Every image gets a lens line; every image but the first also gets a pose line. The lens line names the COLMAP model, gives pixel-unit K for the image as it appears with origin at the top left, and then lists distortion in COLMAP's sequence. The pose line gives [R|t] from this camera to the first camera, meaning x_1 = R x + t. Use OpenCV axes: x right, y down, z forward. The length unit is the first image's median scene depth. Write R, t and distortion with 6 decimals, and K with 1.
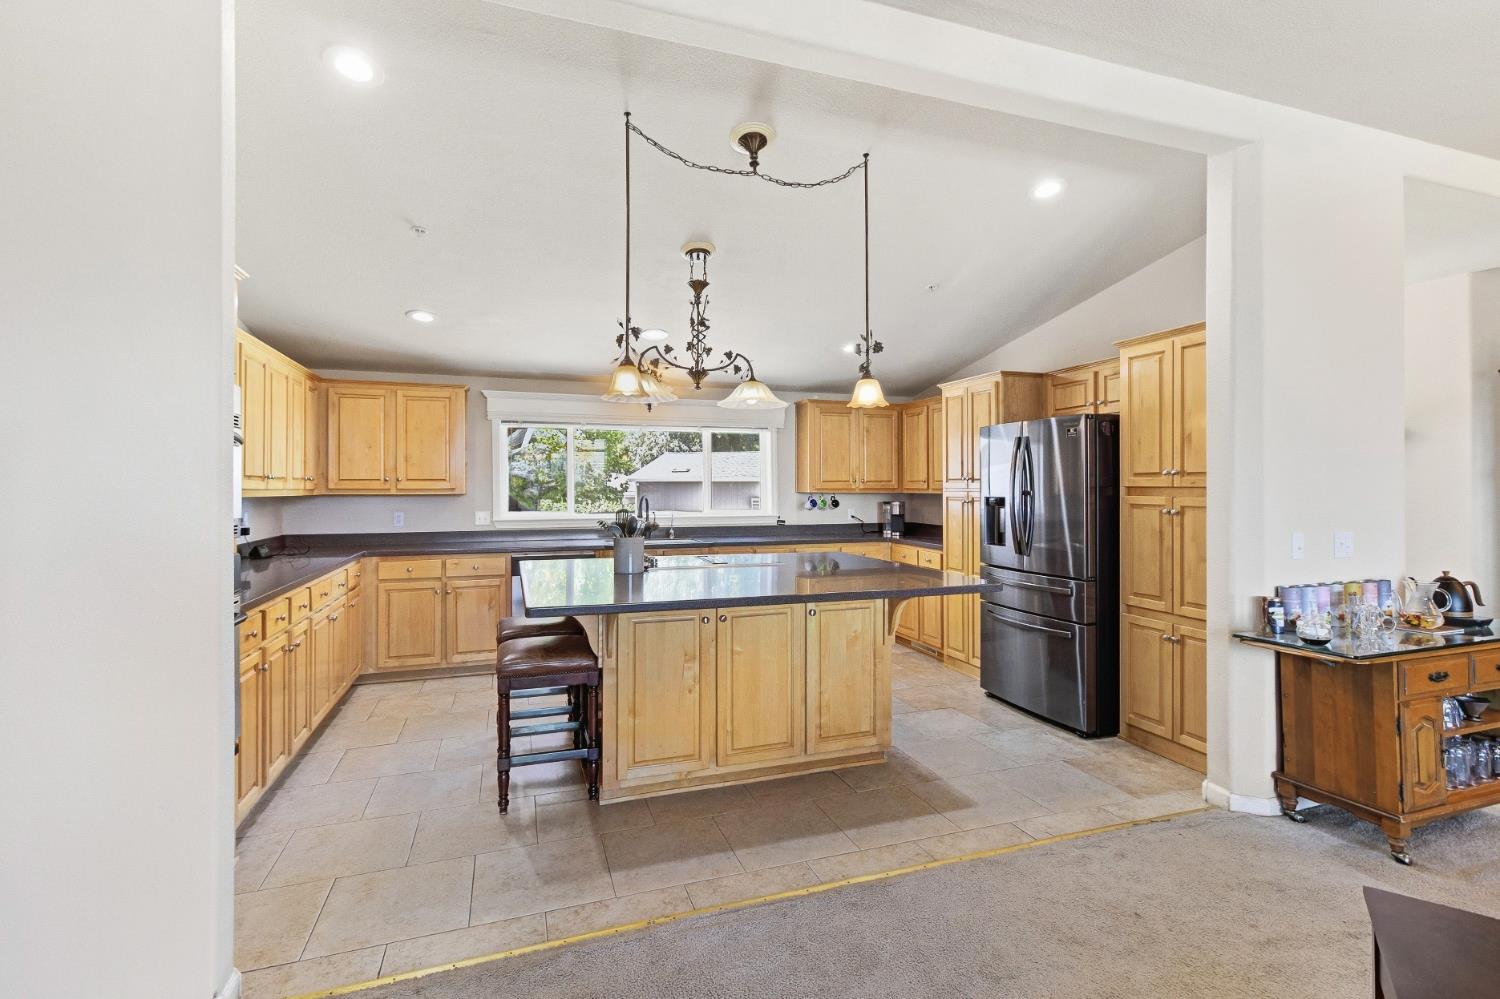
lens RADIAL K [[703.4, 0, 762.9], [0, 703.4, 481.4], [0, 0, 1]] dist [0.002720, -0.001676]
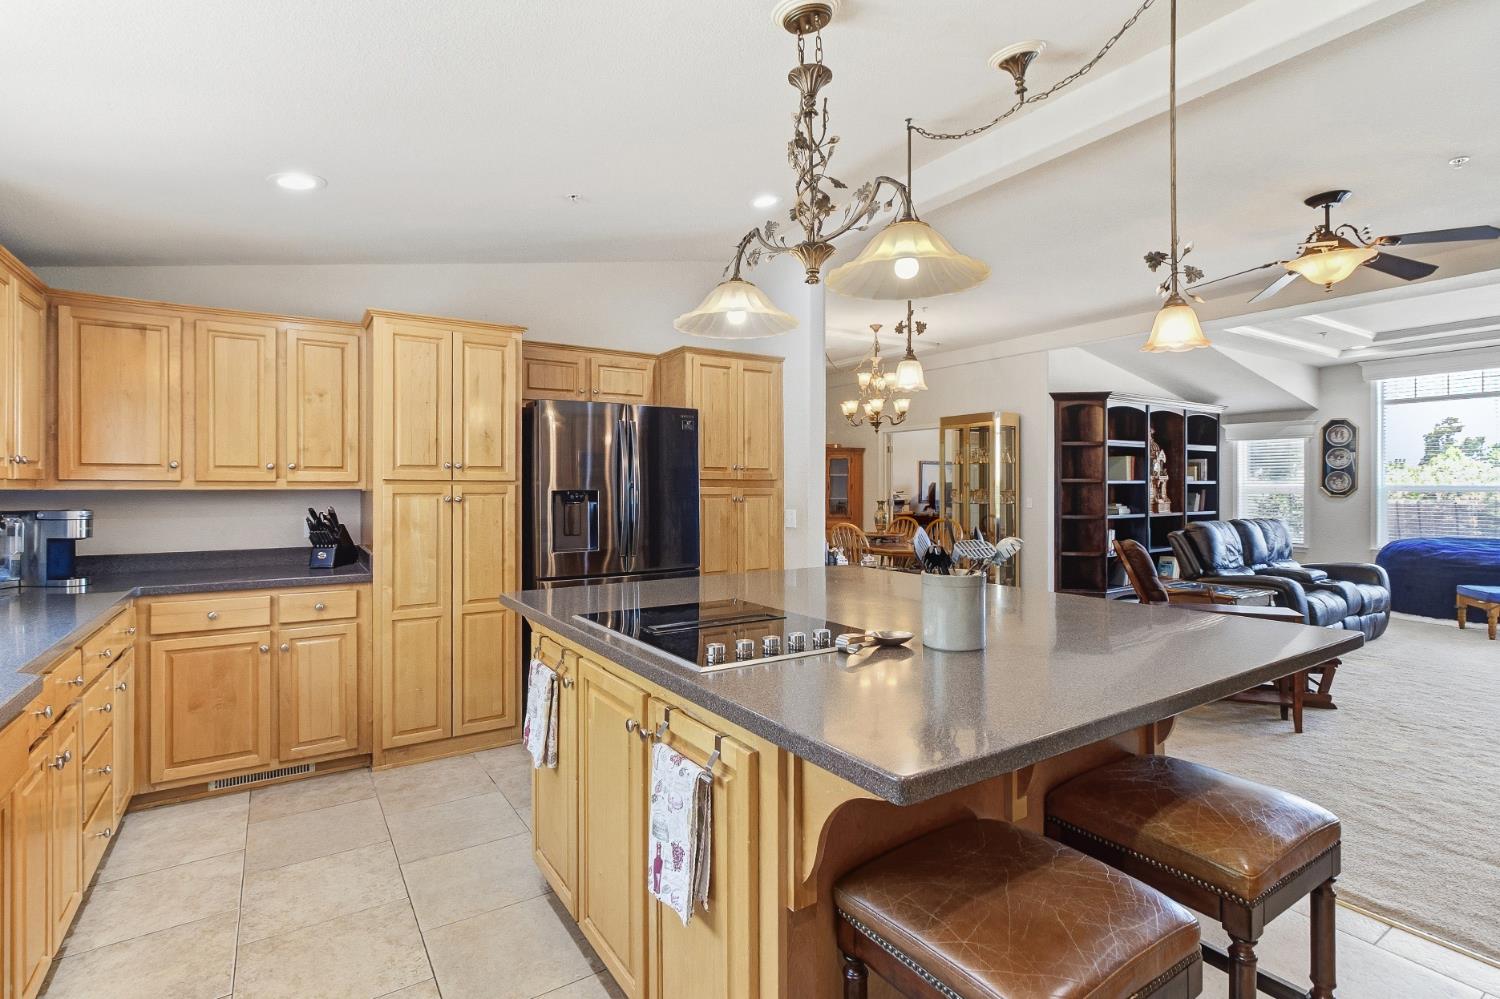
lens RADIAL K [[703.4, 0, 758.9], [0, 703.4, 489.9], [0, 0, 1]] dist [0.002720, -0.001676]
pose [[-0.231674, -0.002142, 0.972791, -0.561735], [-0.005724, 0.999983, 0.000838, 0.021980], [-0.972777, -0.005375, -0.231683, 1.121759]]
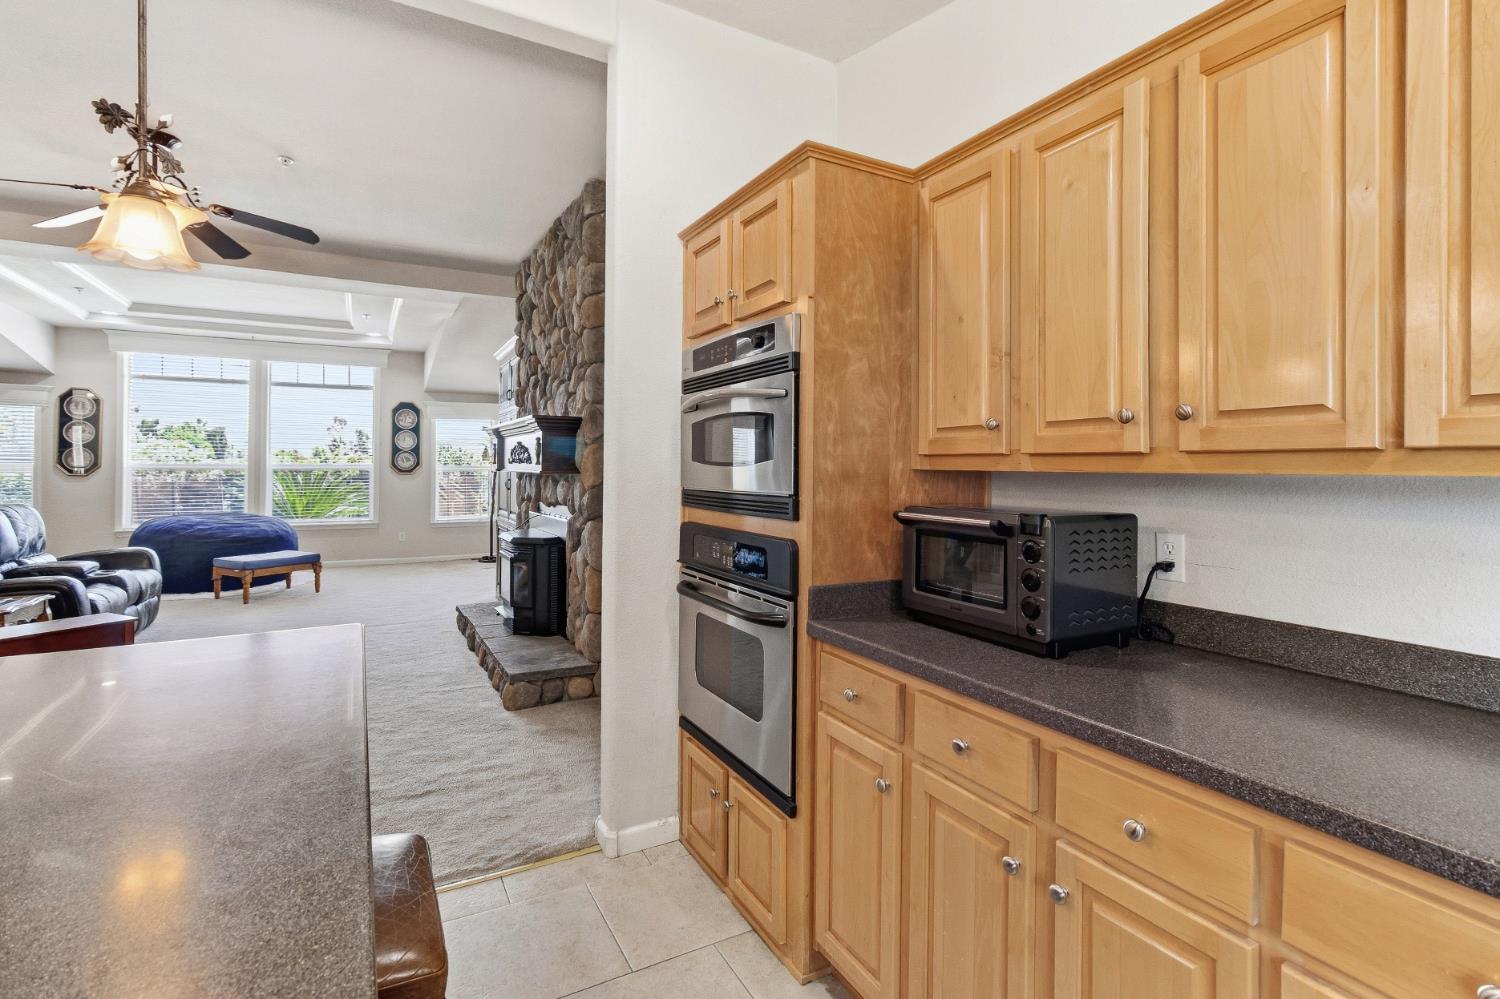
lens RADIAL K [[703.4, 0, 748.1], [0, 703.4, 470.1], [0, 0, 1]] dist [0.002720, -0.001676]
pose [[-0.985286, -0.004899, -0.170841, -0.380990], [-0.004204, 0.999981, -0.004429, 0.020820], [0.170859, -0.003646, -0.985289, 1.102104]]
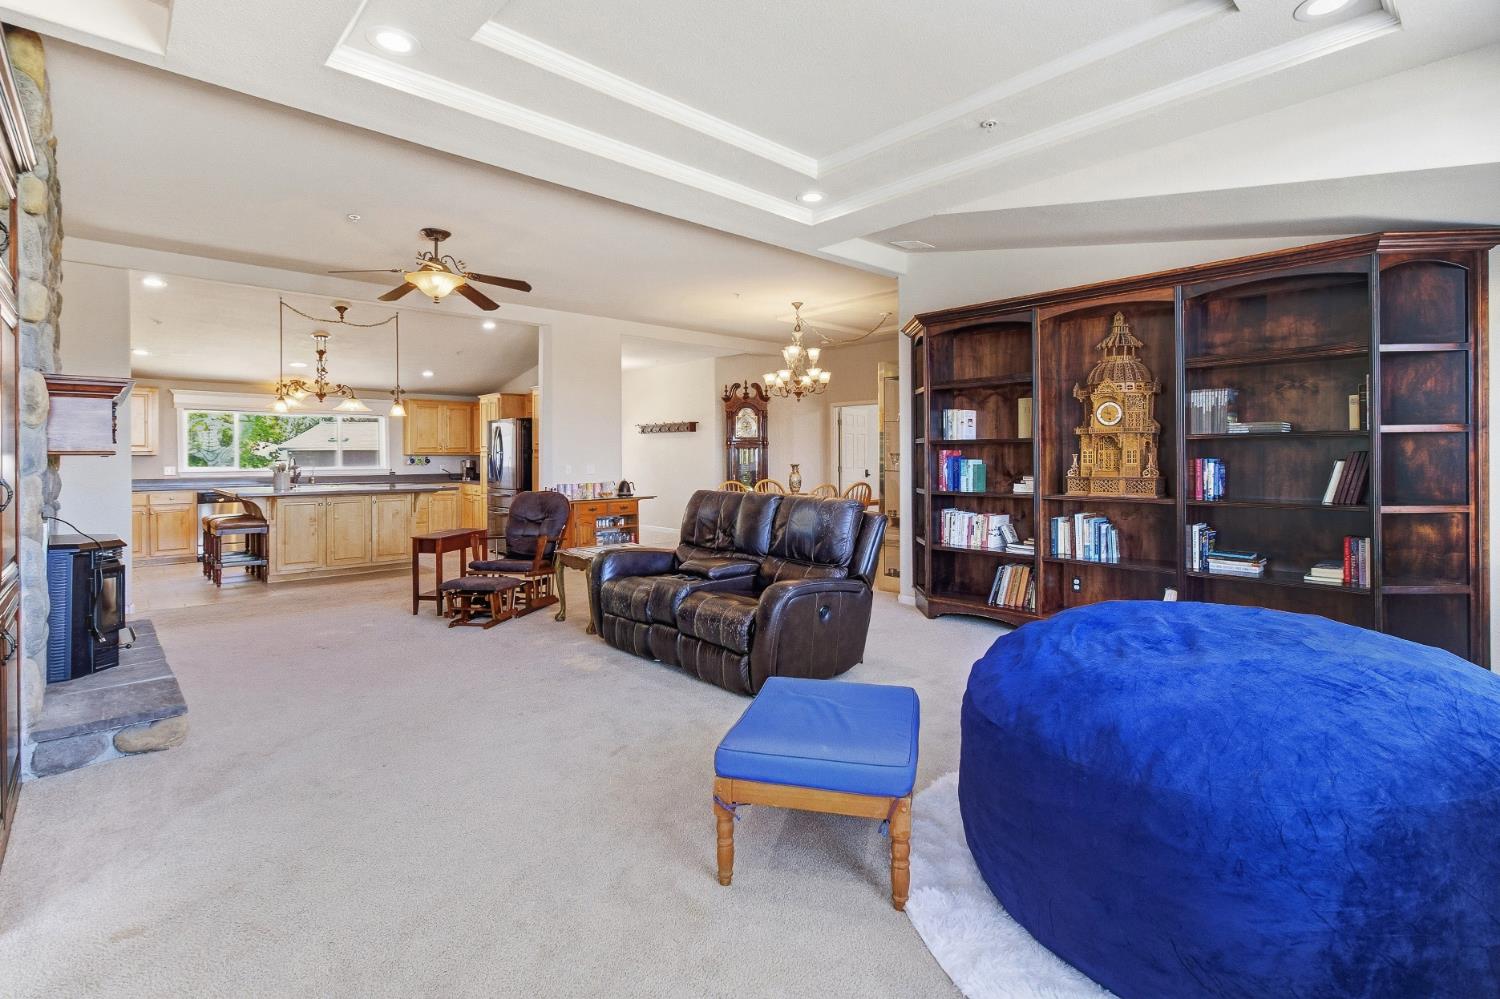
lens RADIAL K [[703.4, 0, 765.7], [0, 703.4, 456.7], [0, 0, 1]] dist [0.002720, -0.001676]
pose [[0.914426, -0.001982, 0.404749, 0.261117], [-0.000958, 0.999975, 0.007061, 0.013242], [-0.404753, -0.006845, 0.914400, -1.405975]]
